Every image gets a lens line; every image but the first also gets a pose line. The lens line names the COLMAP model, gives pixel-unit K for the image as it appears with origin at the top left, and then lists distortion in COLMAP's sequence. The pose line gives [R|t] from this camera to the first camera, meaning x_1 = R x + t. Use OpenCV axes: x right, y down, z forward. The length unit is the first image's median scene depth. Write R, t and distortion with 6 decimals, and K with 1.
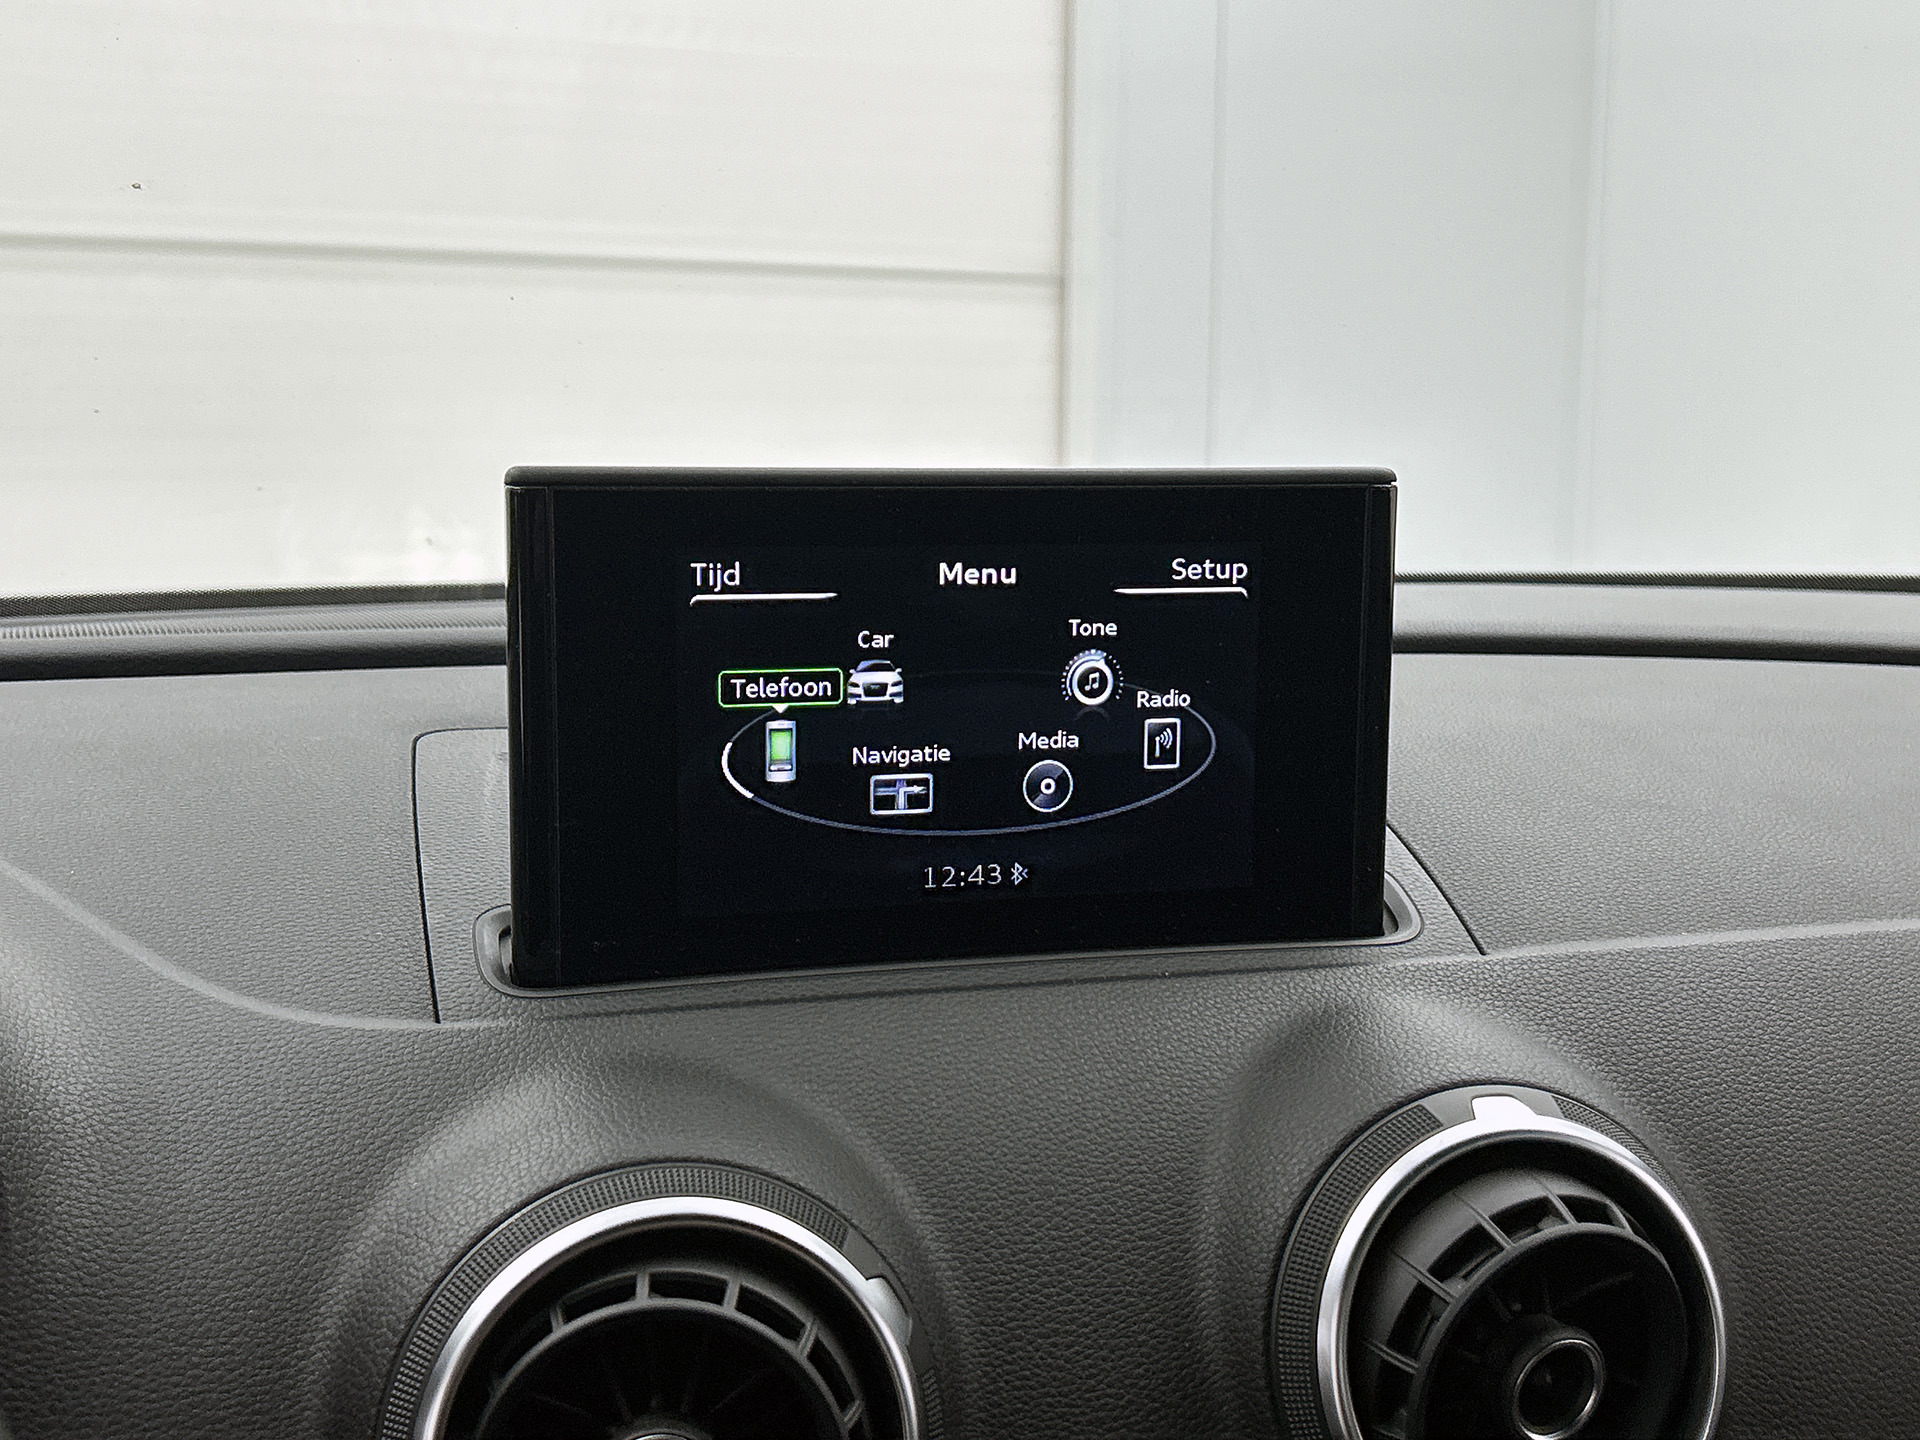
lens RADIAL K [[2148.3, 0, 973.9], [0, 2148.3, 711.6], [0, 0, 1]] dist [0.042131, 0.000000]
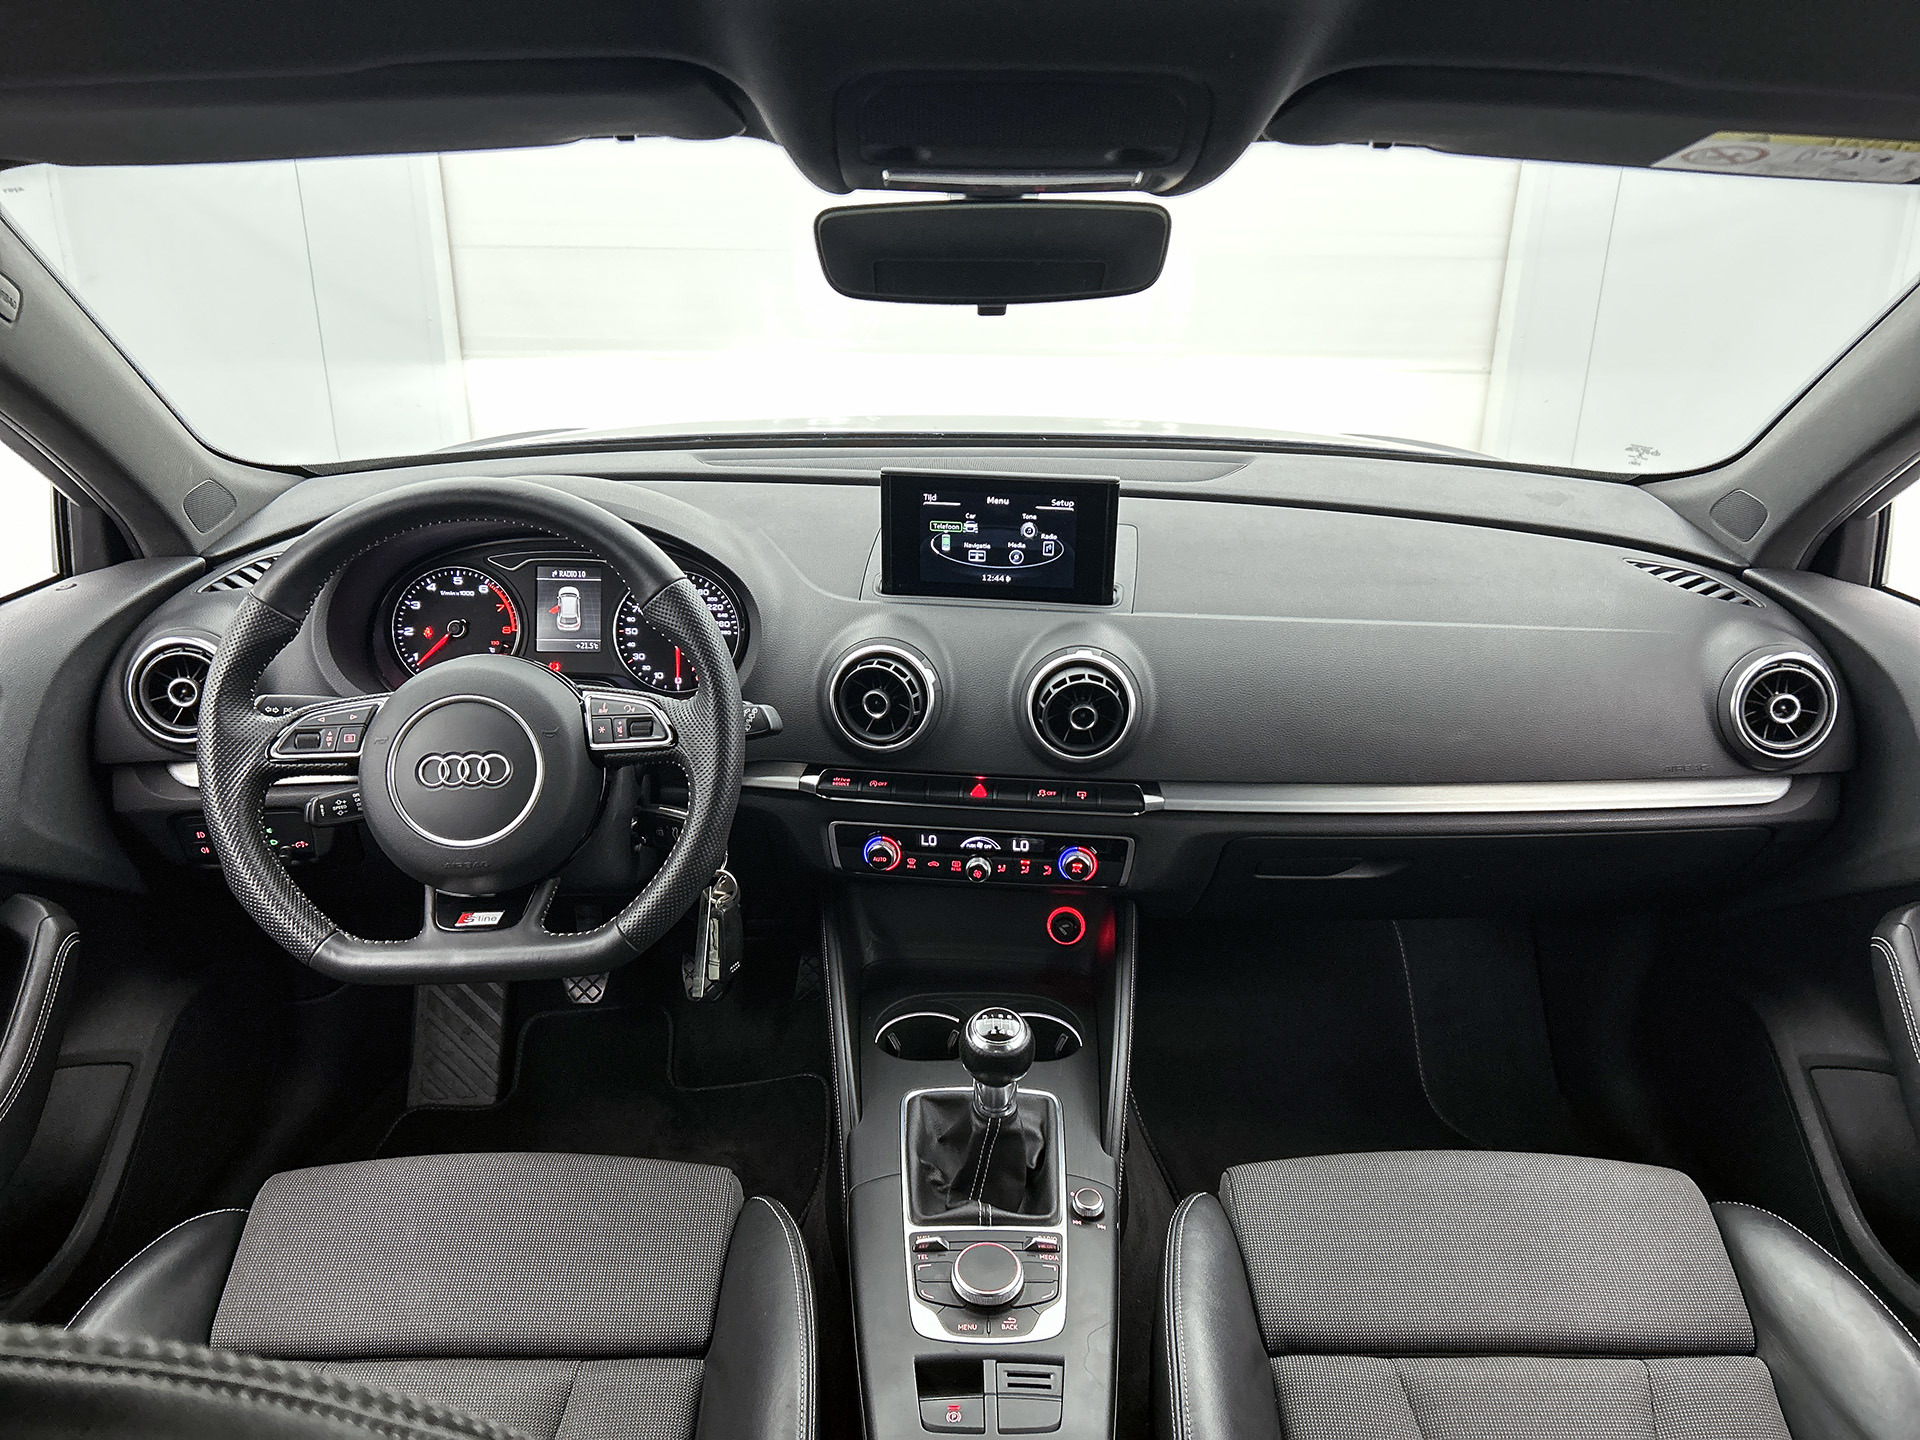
lens RADIAL K [[1445.8, 0, 990.7], [0, 1445.8, 722.4], [0, 0, 1]] dist [0.059430, -0.073094]
pose [[0.927158, 0.149059, -0.343743, 0.971242], [-0.059264, 0.964250, 0.258283, -0.362444], [0.369954, -0.219098, 0.902846, -1.474681]]
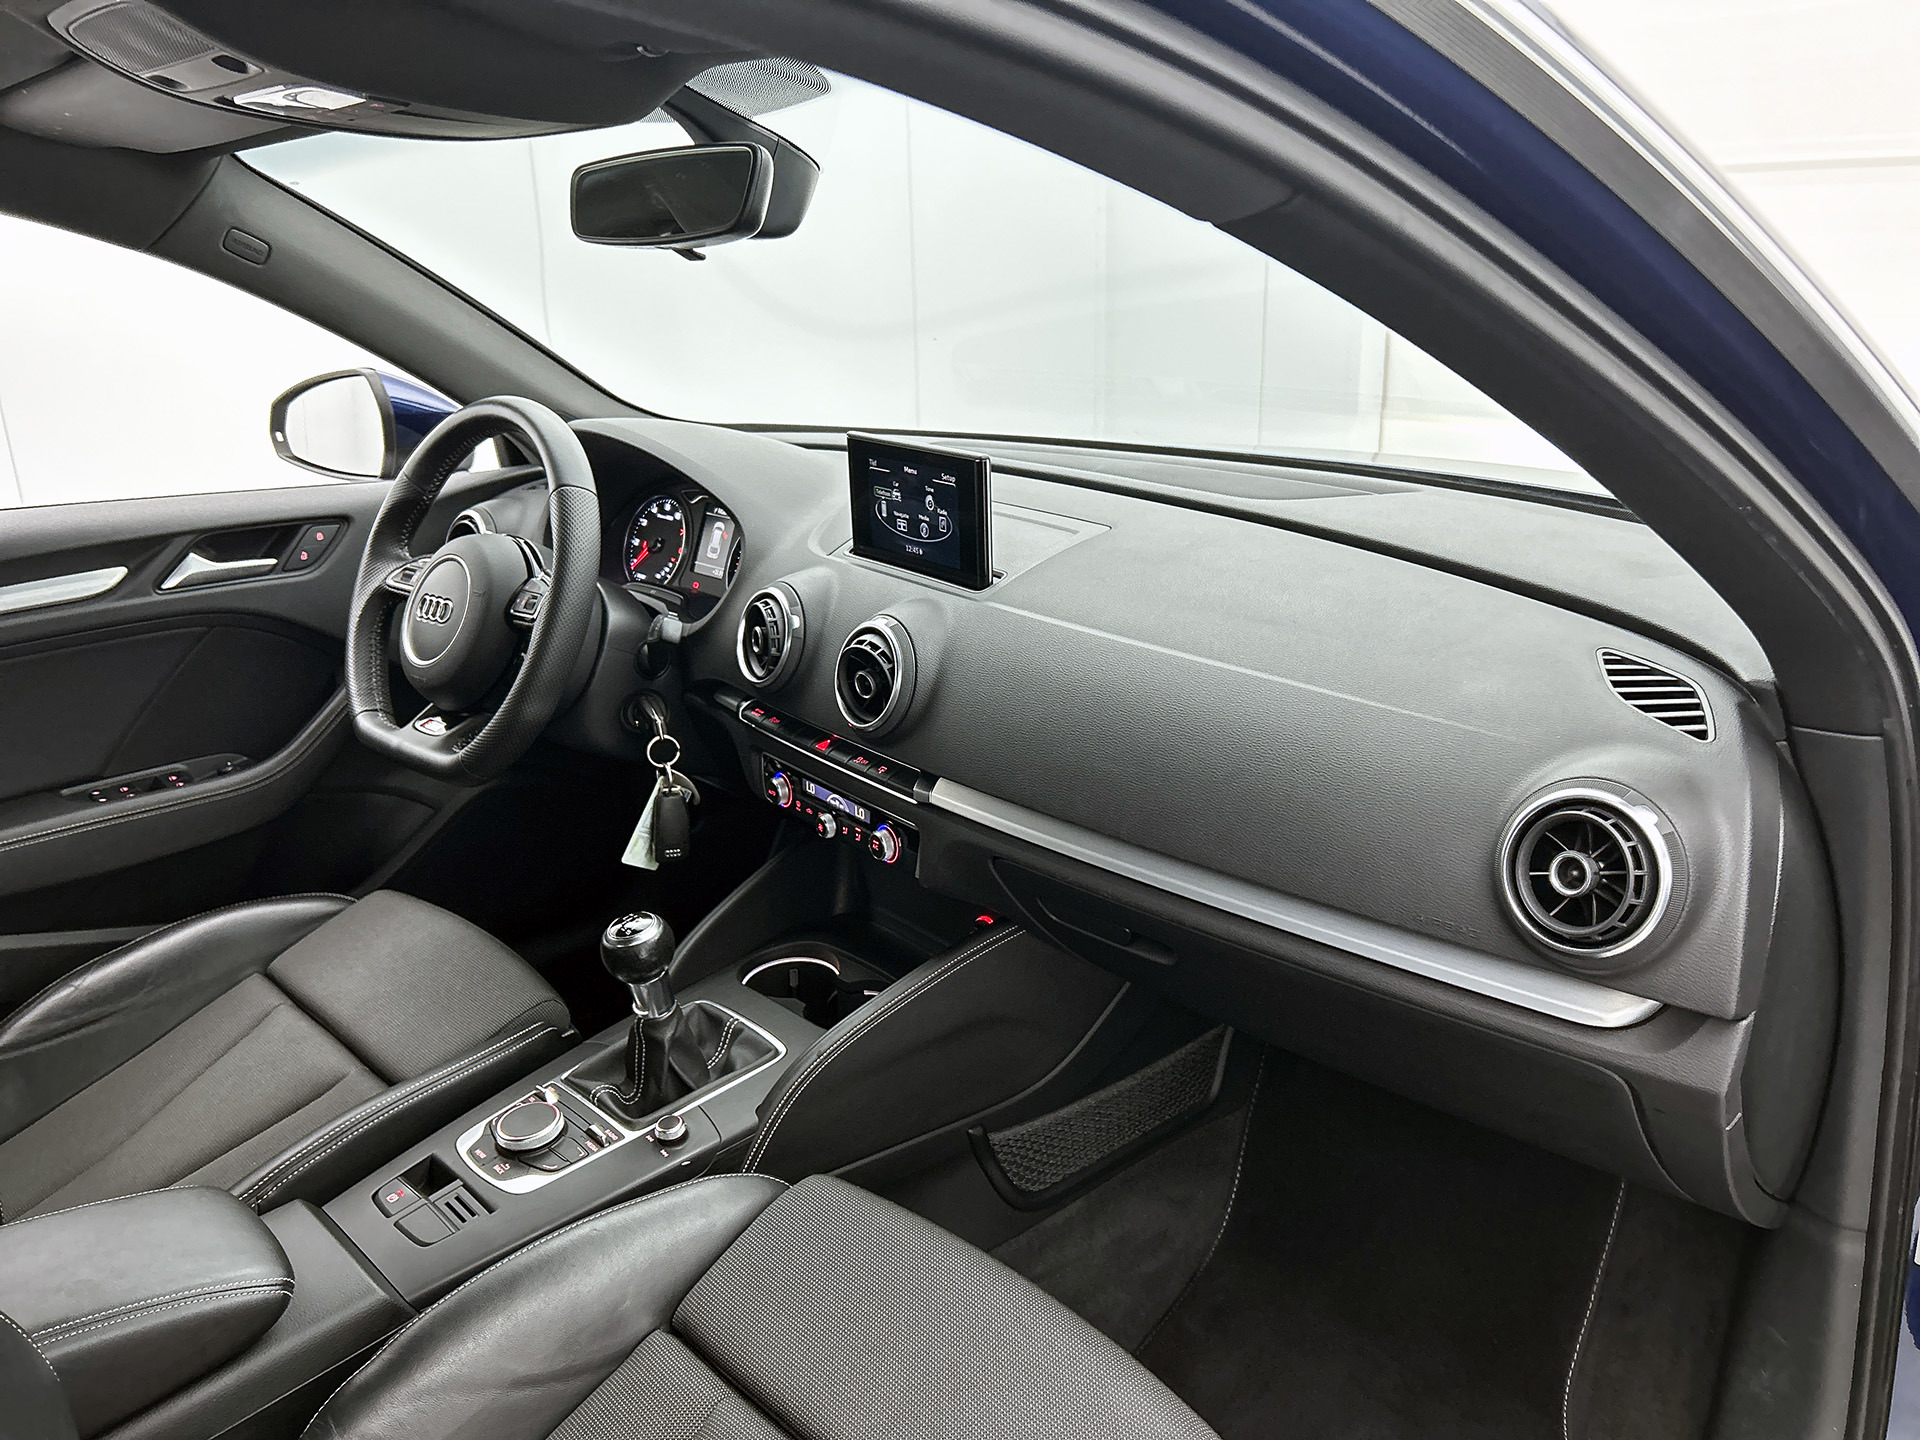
lens RADIAL K [[1445.8, 0, 958.0], [0, 1445.8, 738.6], [0, 0, 1]] dist [0.059430, -0.073094]
pose [[0.356436, 0.292058, -0.887500, 2.560074], [-0.103936, 0.956387, 0.272985, -0.333259], [0.928521, -0.005059, 0.371246, 0.120333]]
